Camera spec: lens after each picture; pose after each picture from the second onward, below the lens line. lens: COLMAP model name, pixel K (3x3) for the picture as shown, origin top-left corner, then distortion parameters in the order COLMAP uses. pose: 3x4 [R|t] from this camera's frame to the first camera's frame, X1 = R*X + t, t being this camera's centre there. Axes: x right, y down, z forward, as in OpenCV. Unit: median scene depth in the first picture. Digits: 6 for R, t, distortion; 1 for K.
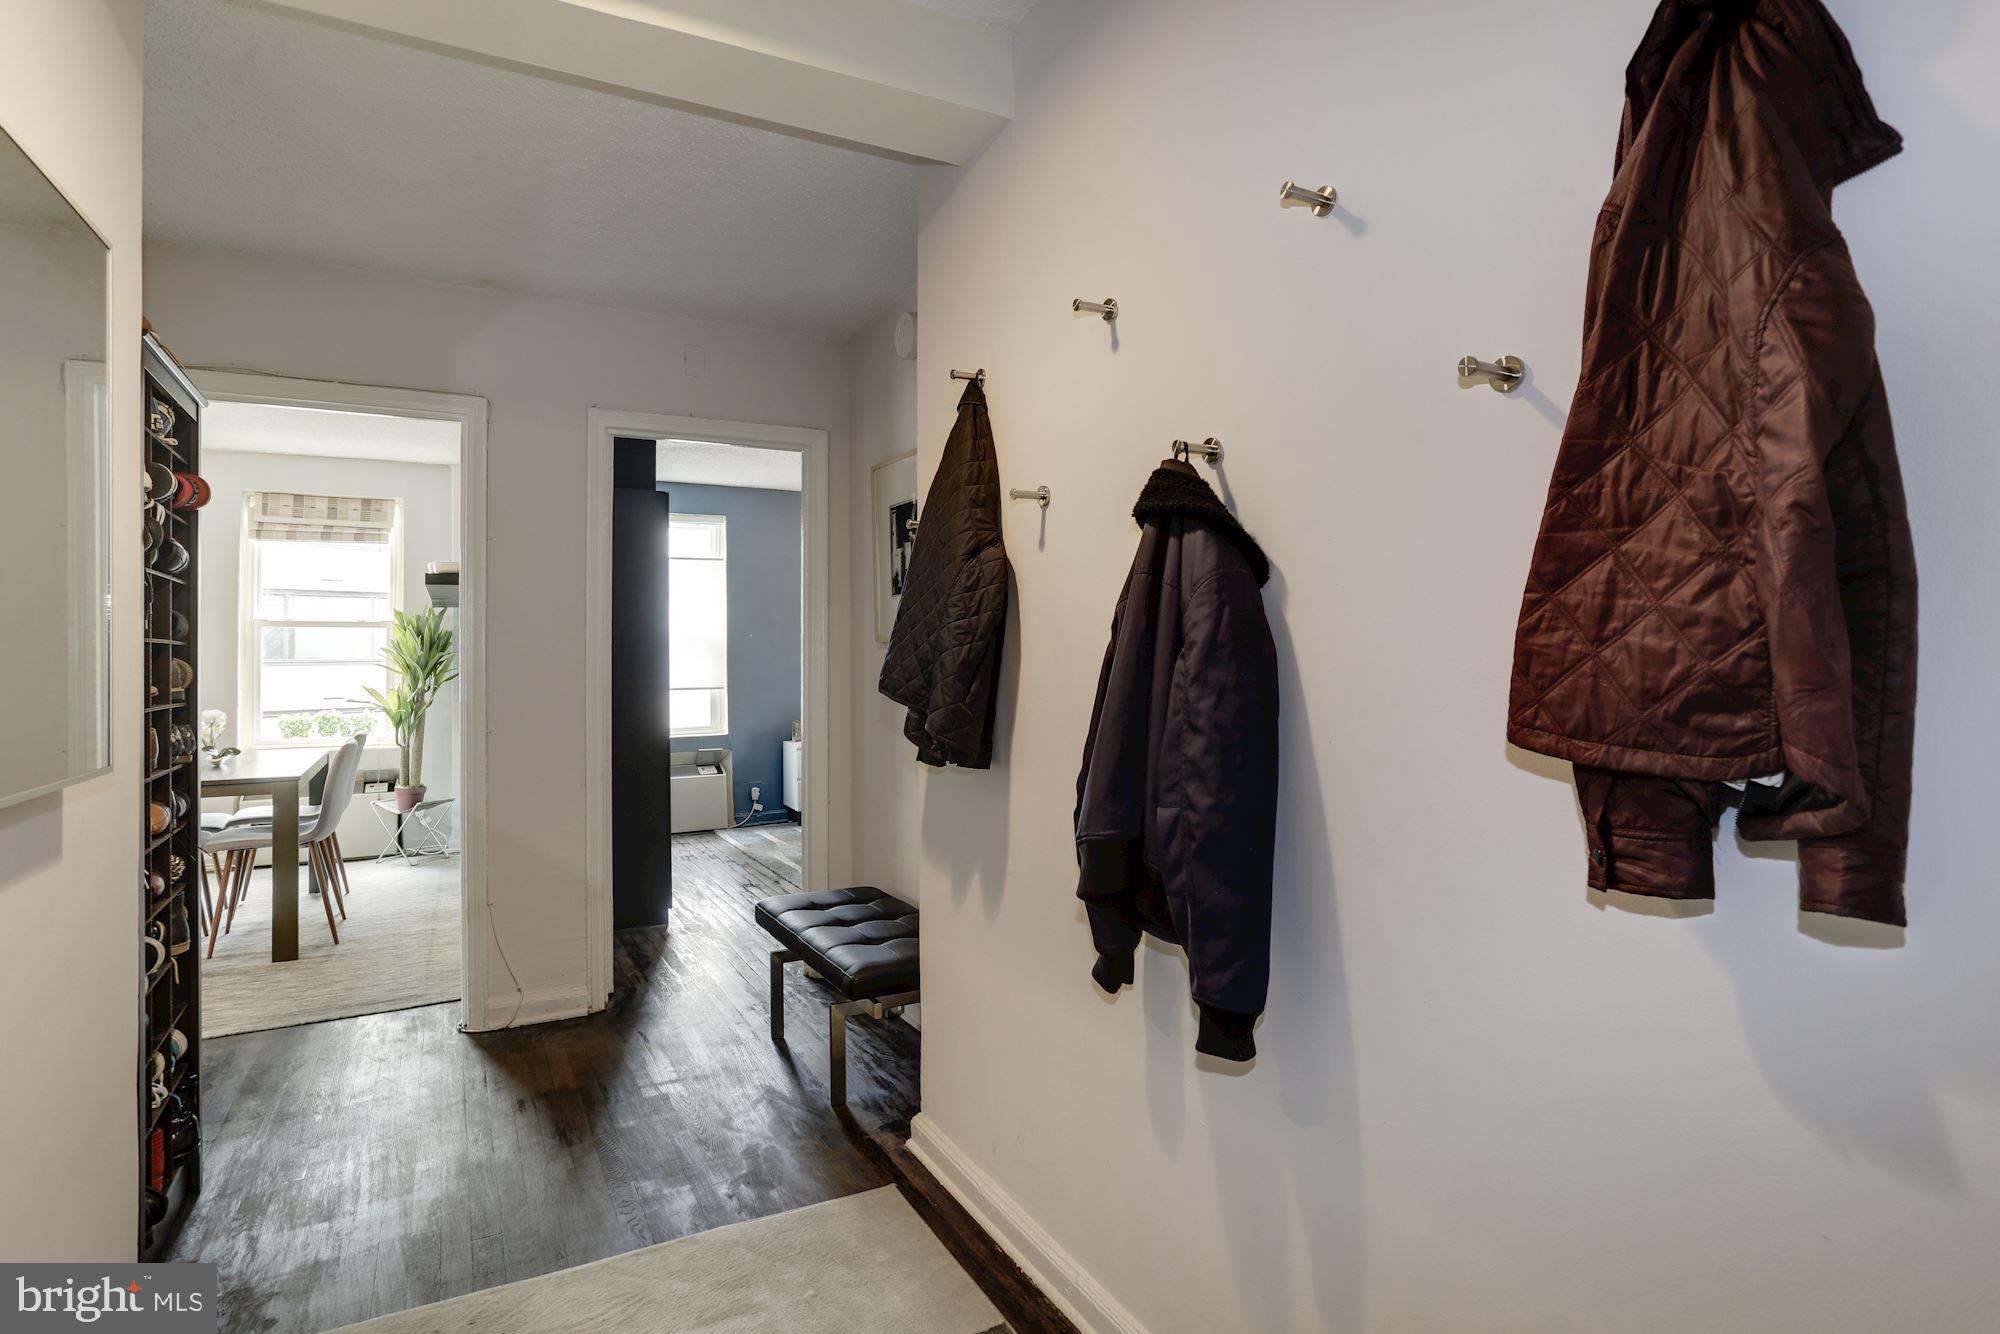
lens RADIAL K [[999.8, 0, 983.0], [0, 999.8, 639.6], [0, 0, 1]] dist [-0.062631, 0.034336]
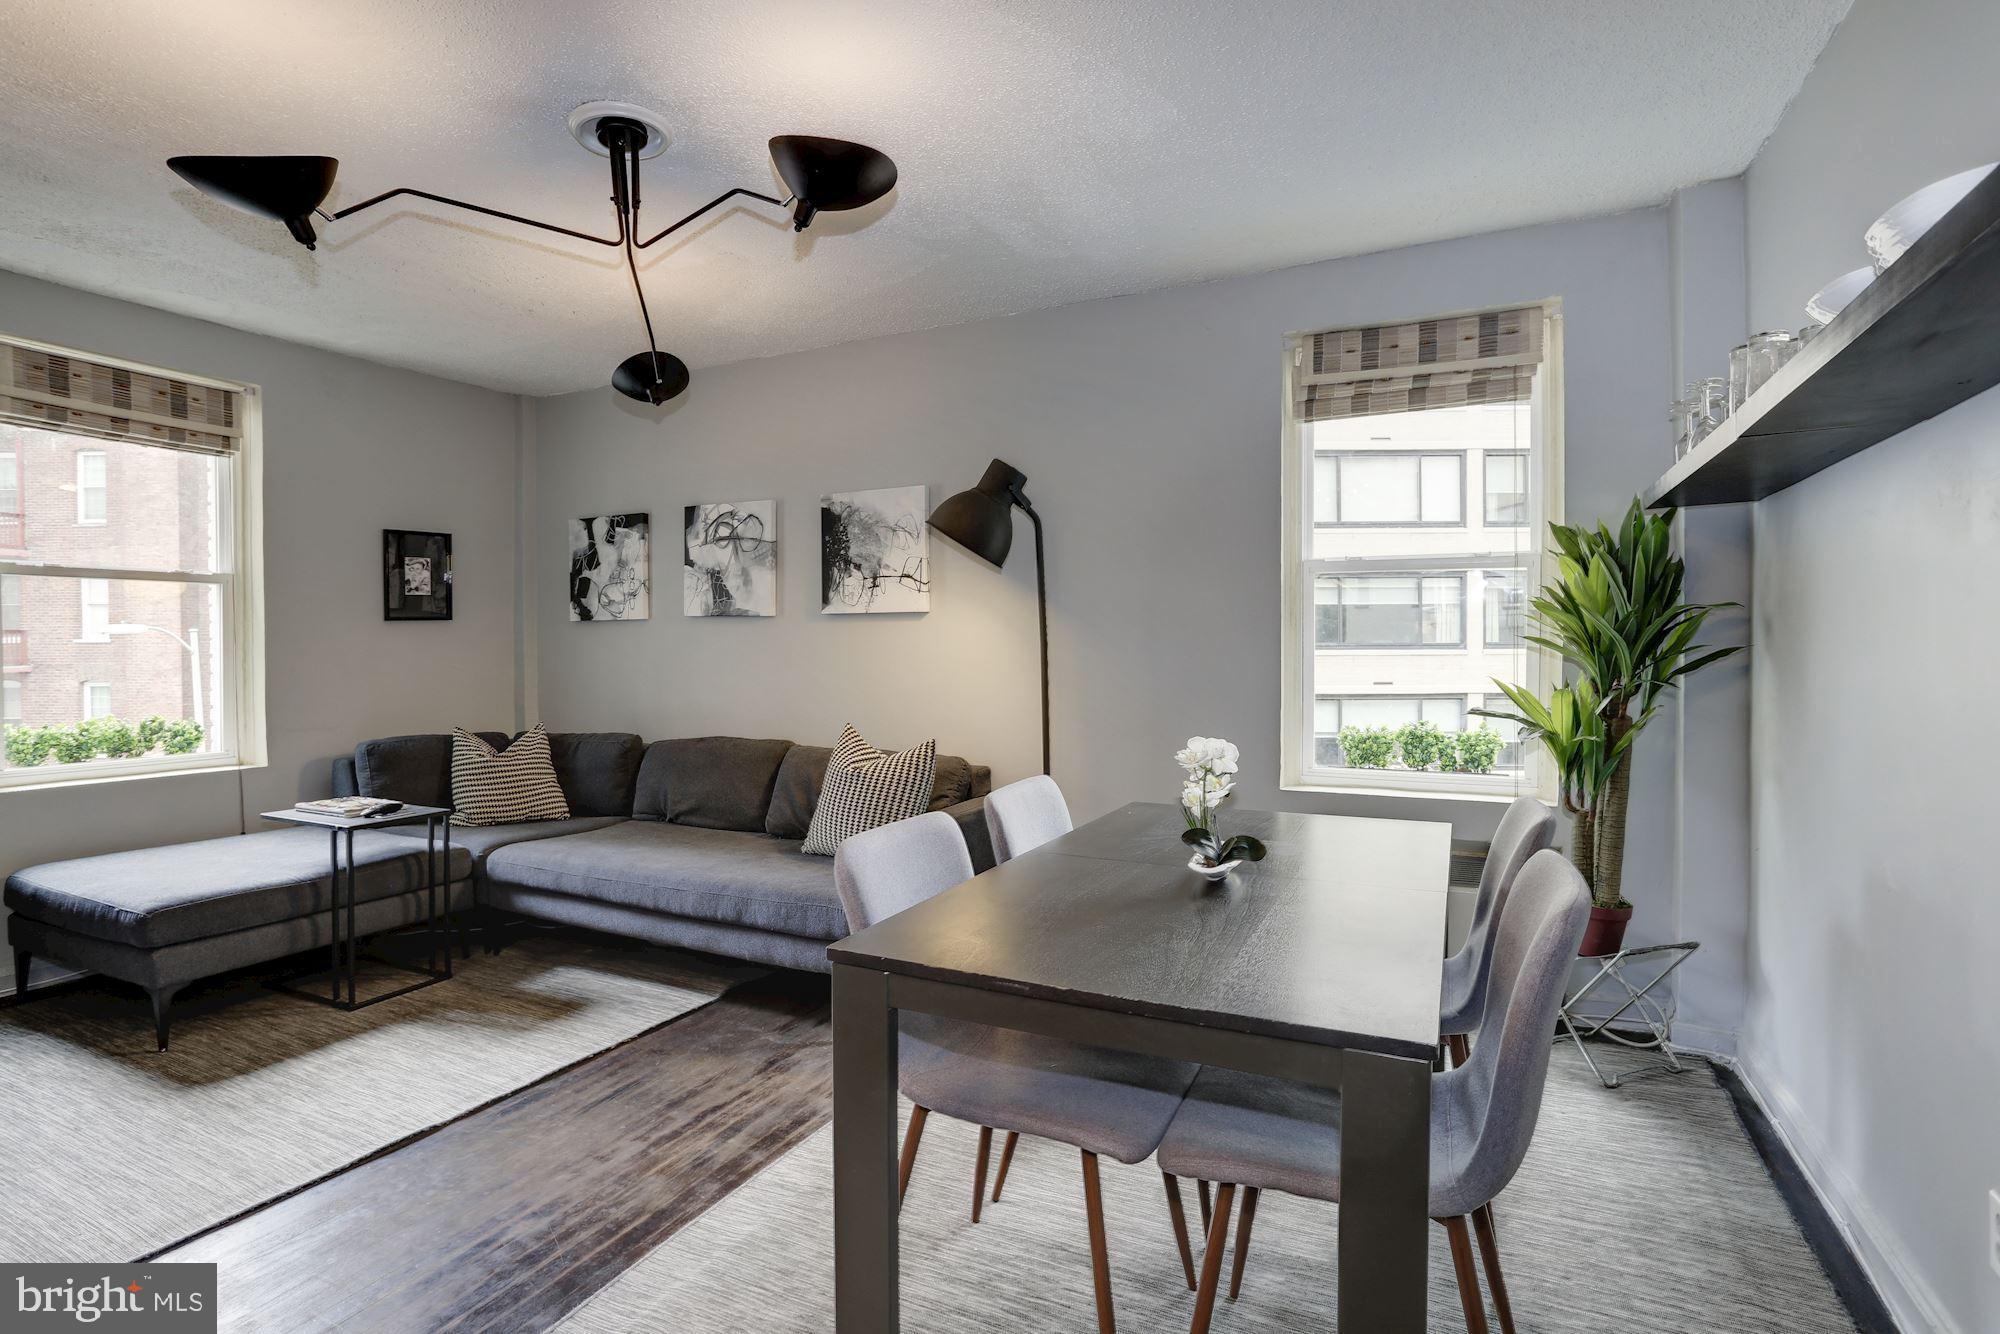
lens RADIAL K [[978.5, 0, 993.7], [0, 978.5, 655.1], [0, 0, 1]] dist [-0.058808, 0.030243]
pose [[0.576479, 0.011112, -0.817037, -0.710099], [0.009815, 0.999741, 0.020522, 0.041926], [0.817053, -0.019850, 0.576221, 0.960330]]
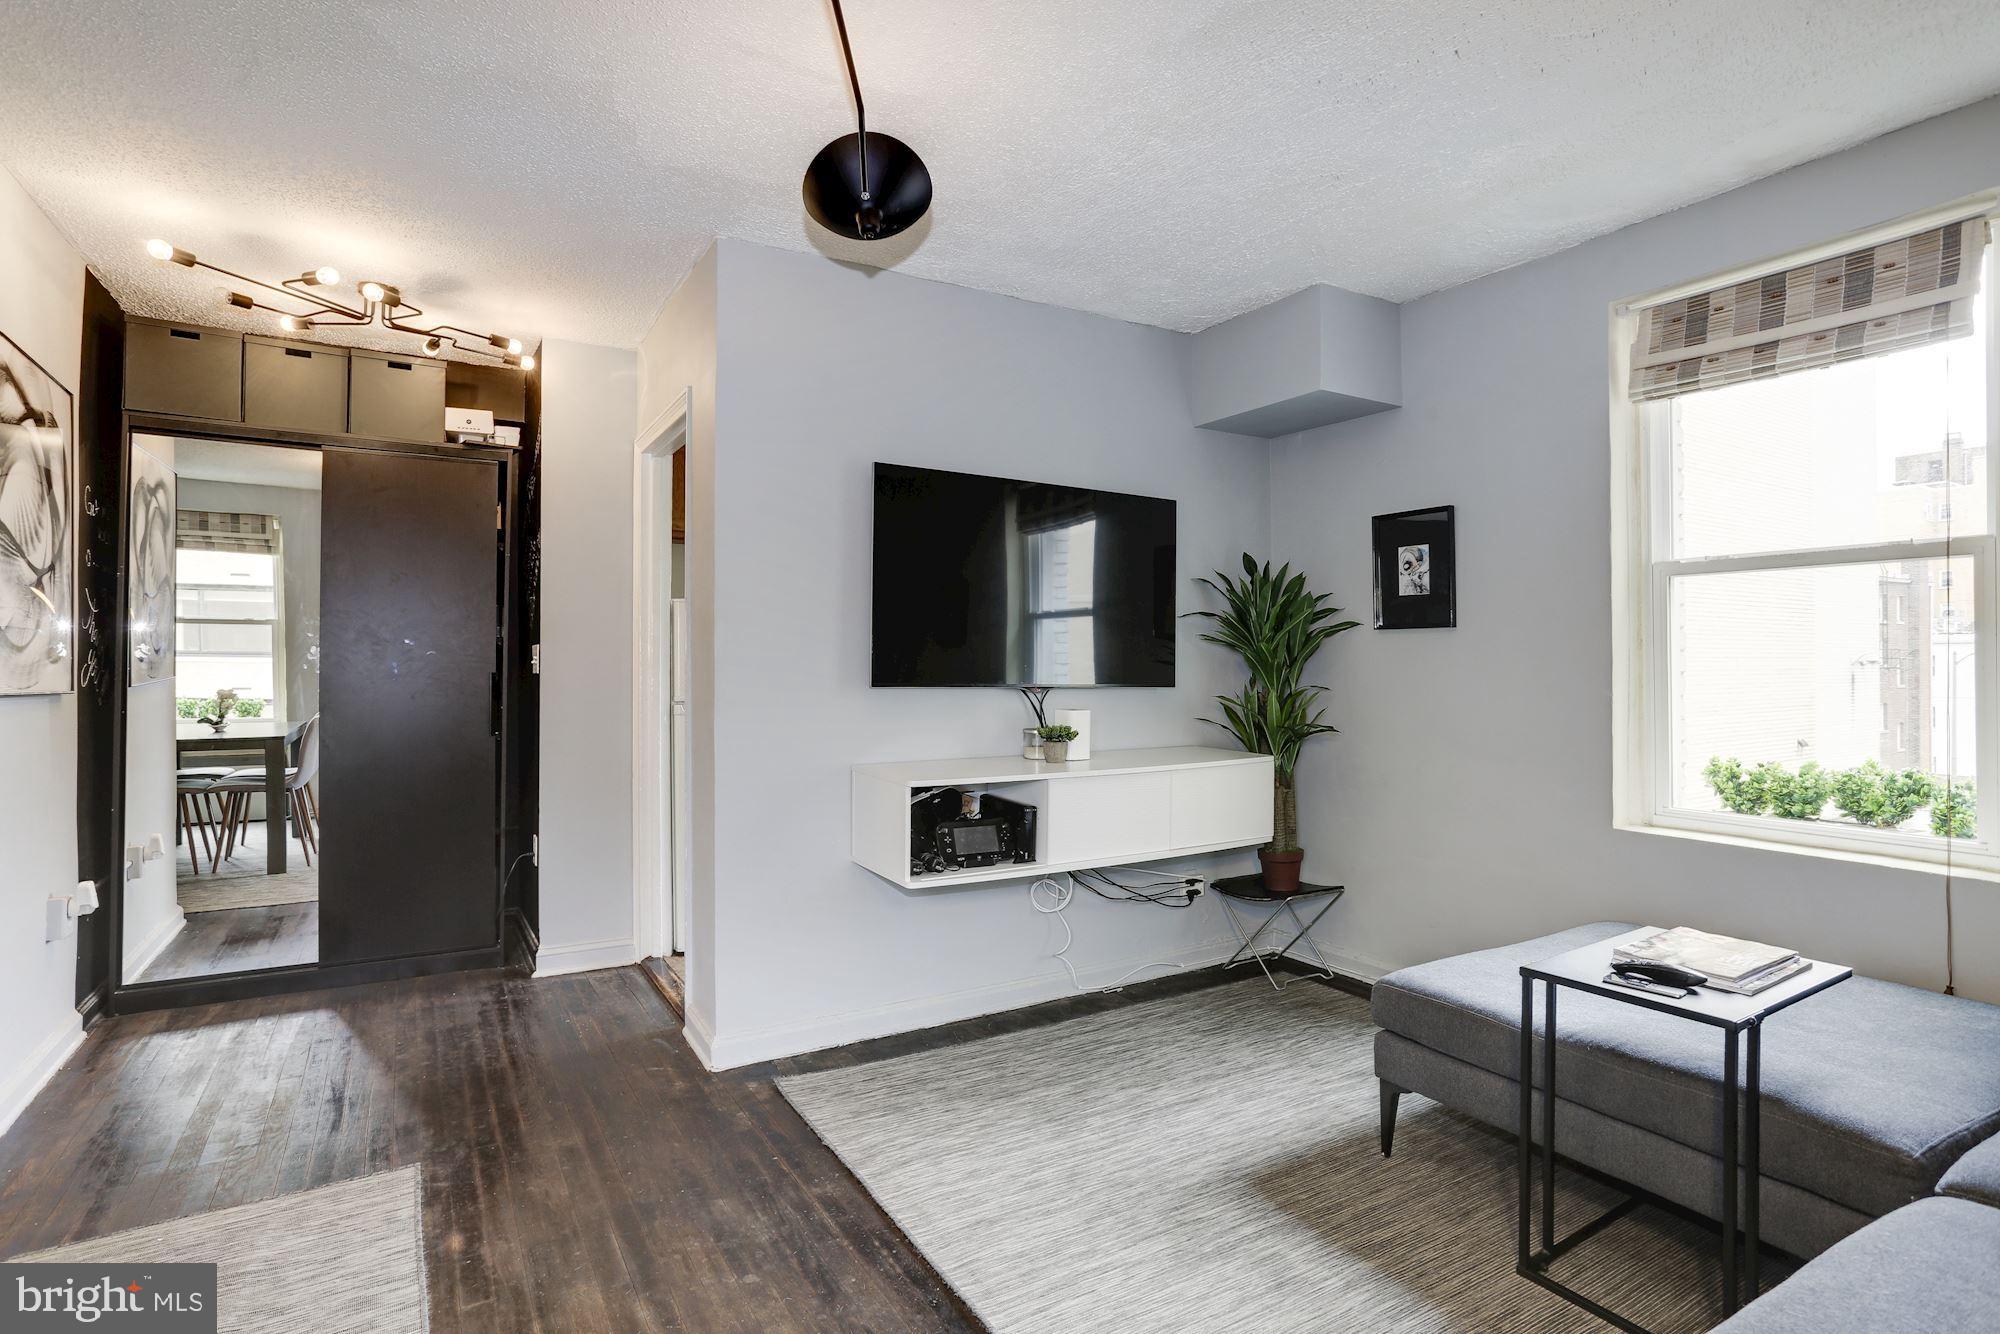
lens RADIAL K [[988.8, 0, 990.6], [0, 988.8, 659.2], [0, 0, 1]] dist [-0.056179, 0.034579]
pose [[-0.998629, 0.003989, -0.052195, -1.906668], [0.004590, 0.999924, -0.011405, 0.052441], [0.052146, -0.011629, -0.998572, 1.829443]]
